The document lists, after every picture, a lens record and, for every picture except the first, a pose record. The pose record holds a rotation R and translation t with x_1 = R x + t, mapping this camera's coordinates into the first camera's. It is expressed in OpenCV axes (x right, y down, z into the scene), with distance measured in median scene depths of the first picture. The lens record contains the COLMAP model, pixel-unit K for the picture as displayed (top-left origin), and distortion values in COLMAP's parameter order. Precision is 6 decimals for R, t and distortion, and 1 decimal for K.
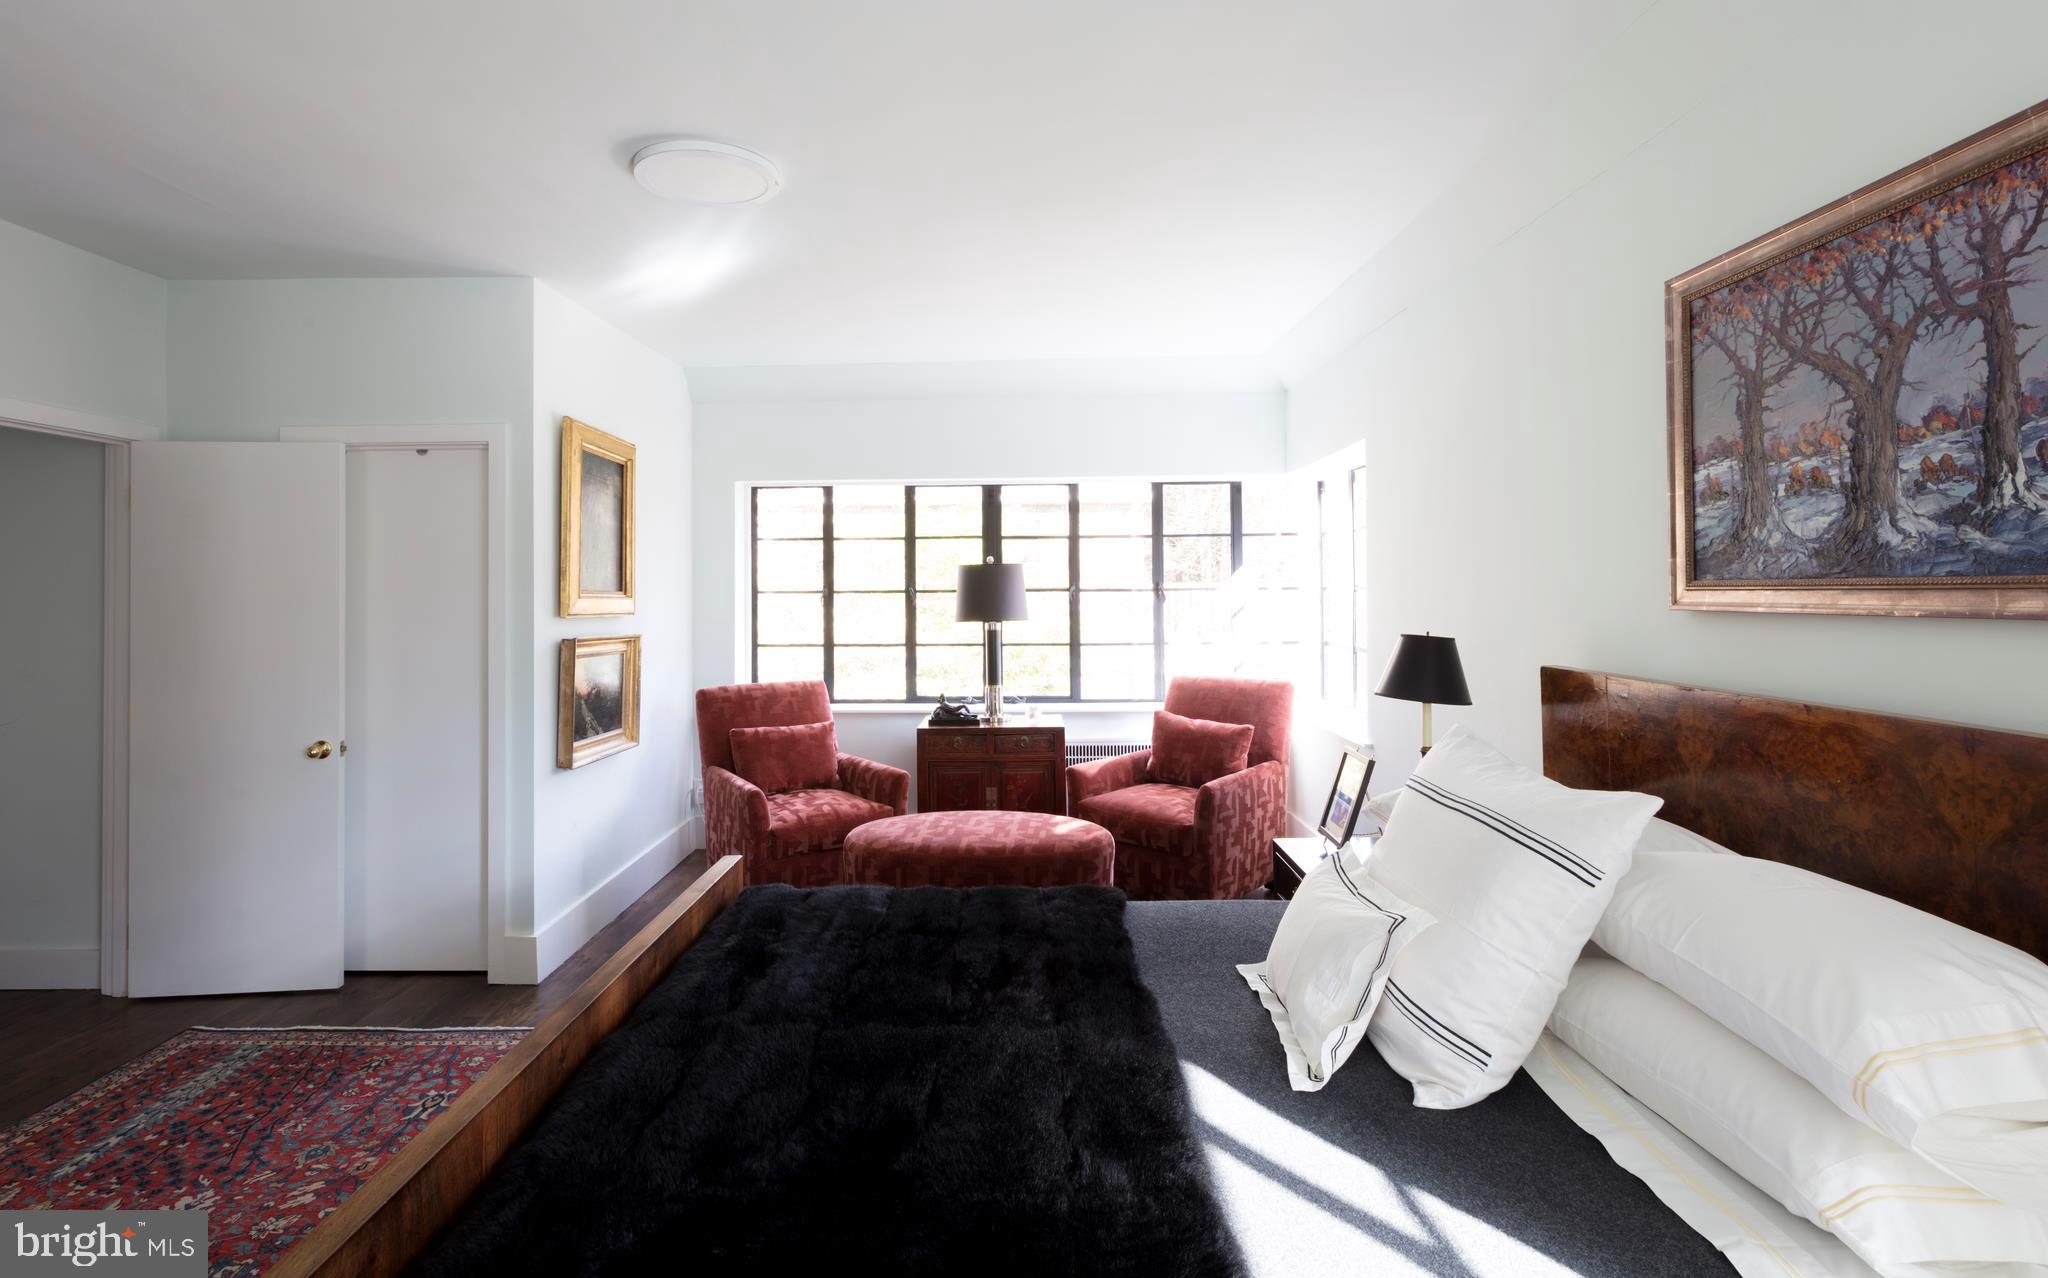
lens RADIAL K [[958.2, 0, 1017.5], [0, 958.2, 573.3], [0, 0, 1]] dist [-0.000584, 0.002003]
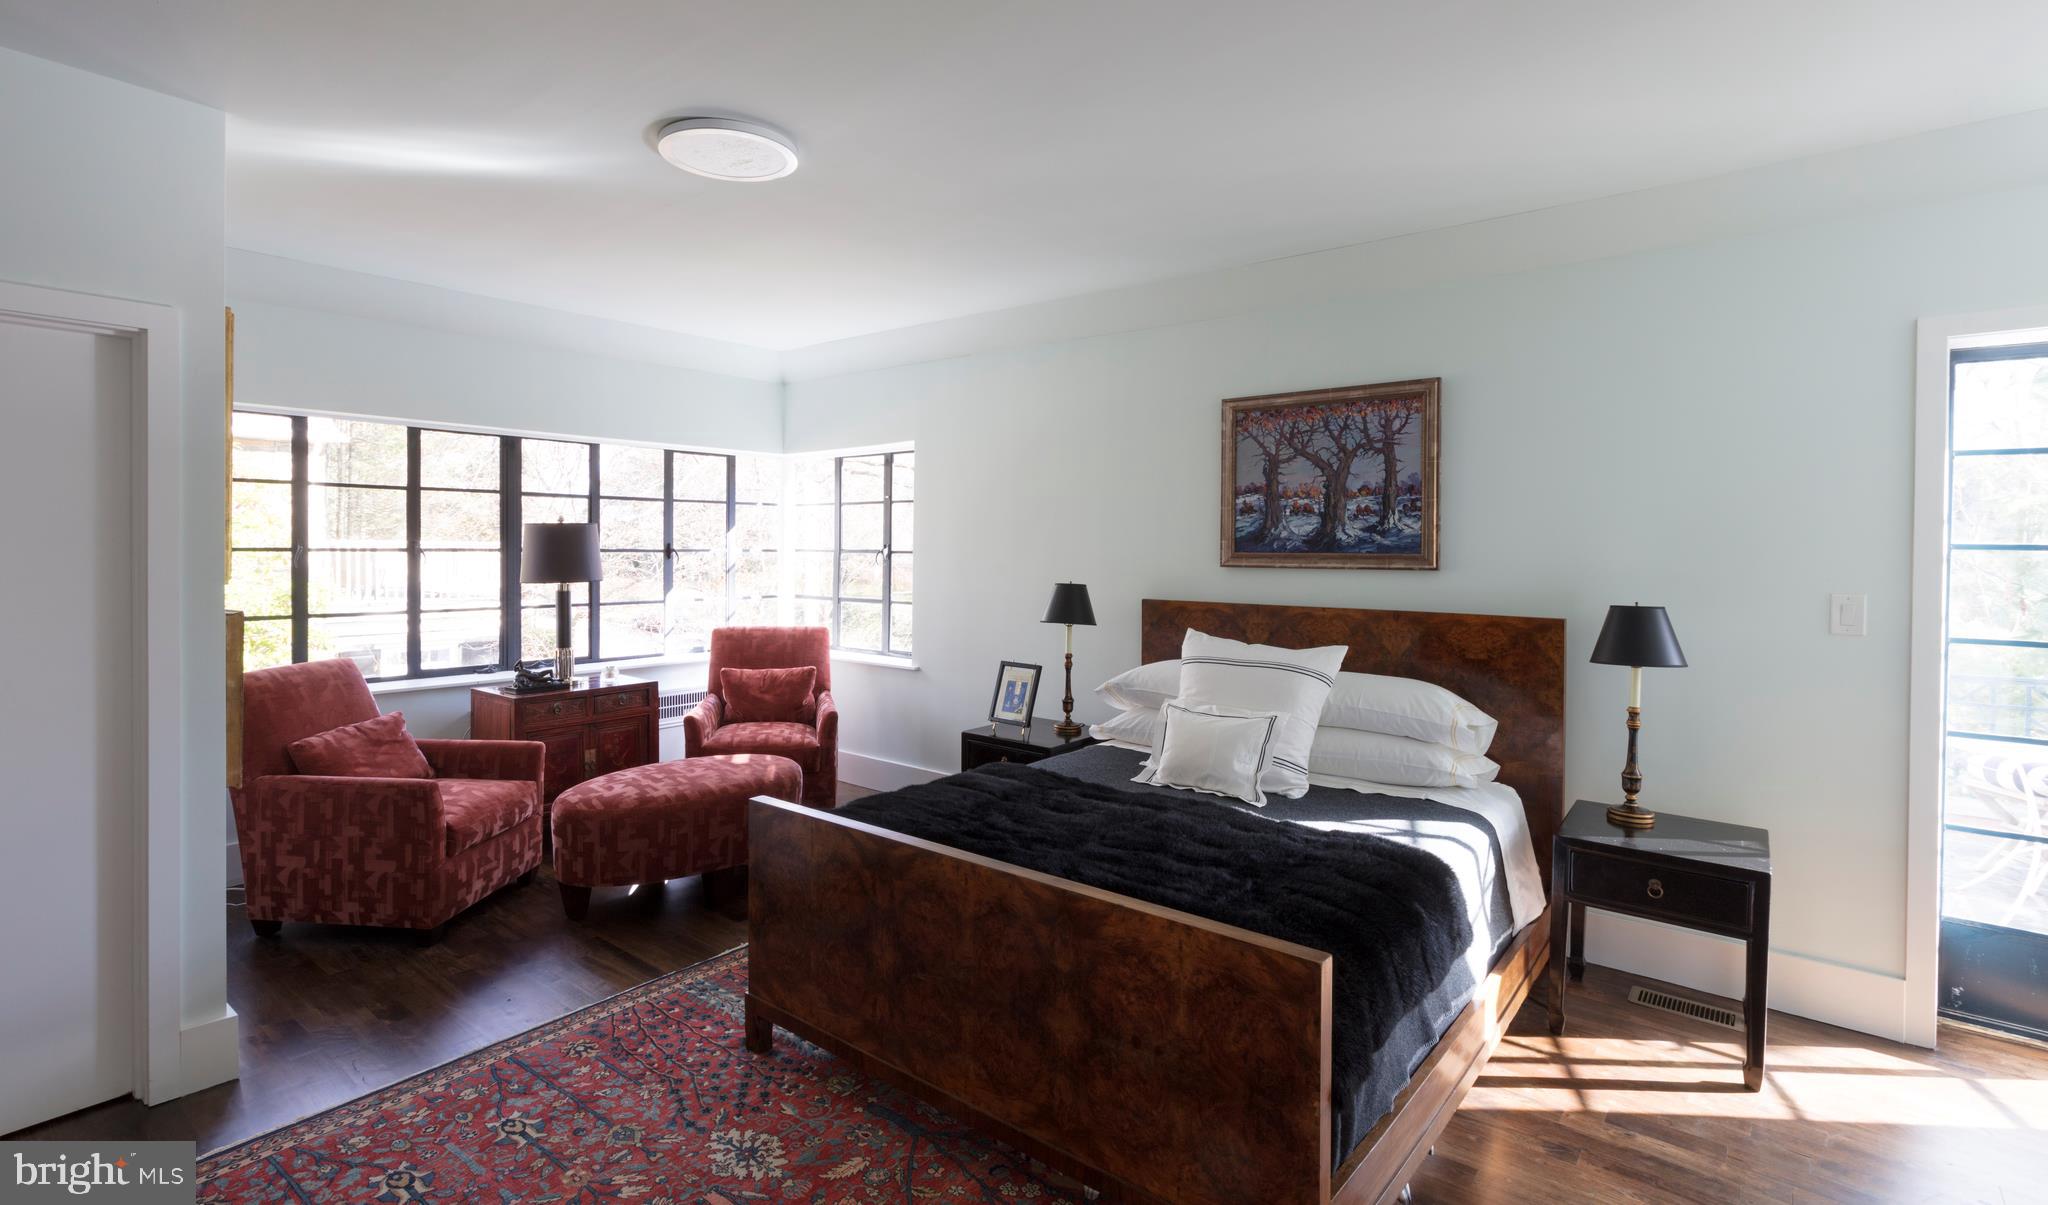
lens RADIAL K [[937.4, 0, 1000.8], [0, 937.4, 558.8], [0, 0, 1]] dist [0.005469, 0.000885]
pose [[0.625397, 0.002124, 0.780304, -1.277308], [-0.024437, 0.999559, 0.016865, -0.000296], [-0.779924, -0.029615, 0.625174, 0.168621]]
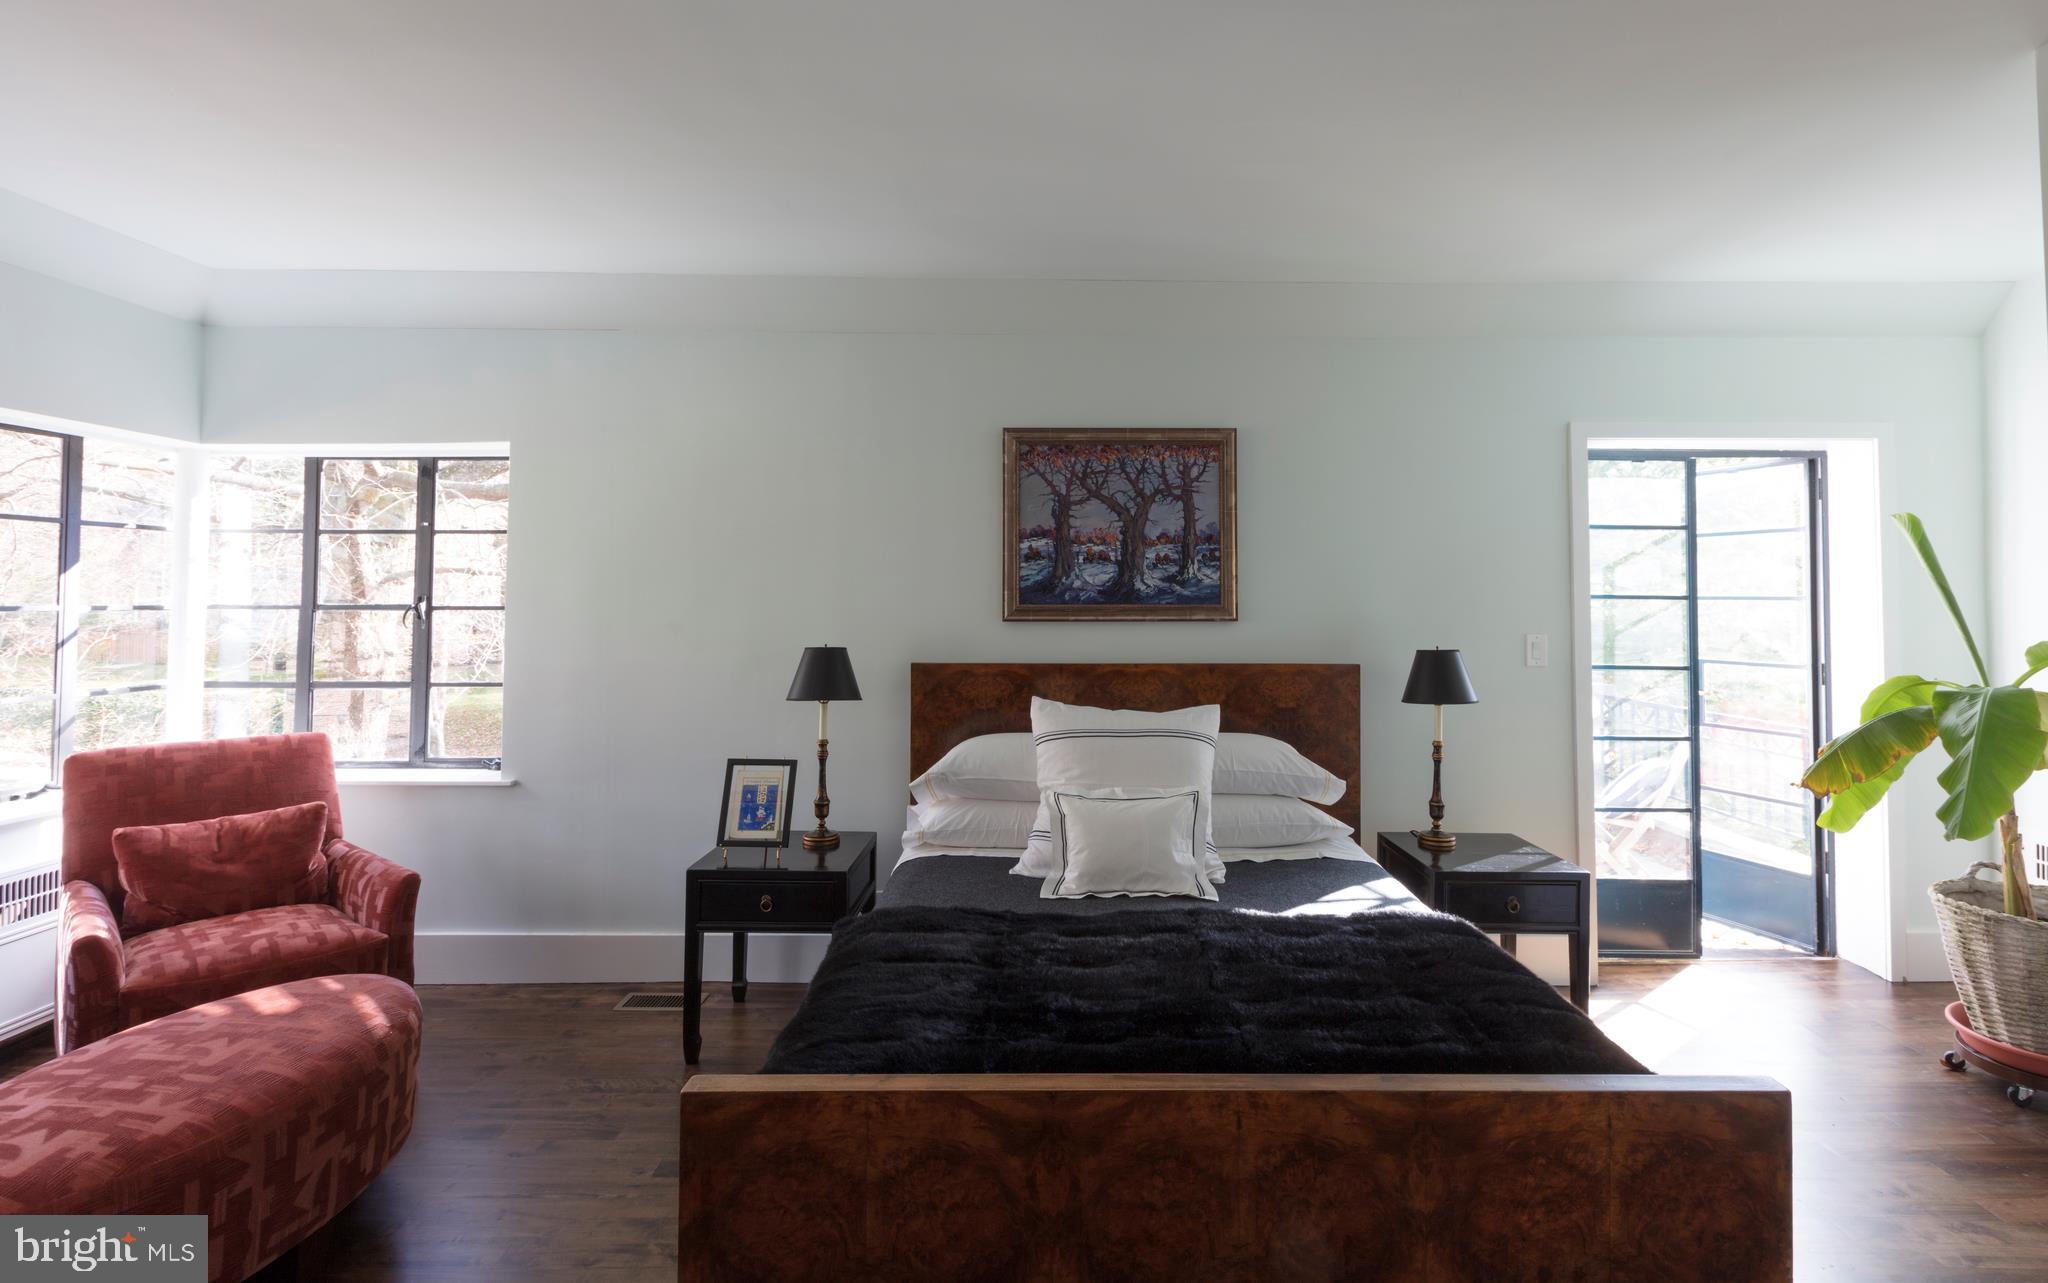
lens RADIAL K [[958.2, 0, 1054.6], [0, 958.2, 570.8], [0, 0, 1]] dist [-0.000584, 0.002003]
pose [[-0.008923, 0.037793, 0.999246, -1.172405], [-0.018003, 0.999117, -0.037949, 0.013045], [-0.999798, -0.018328, -0.008234, 1.065773]]
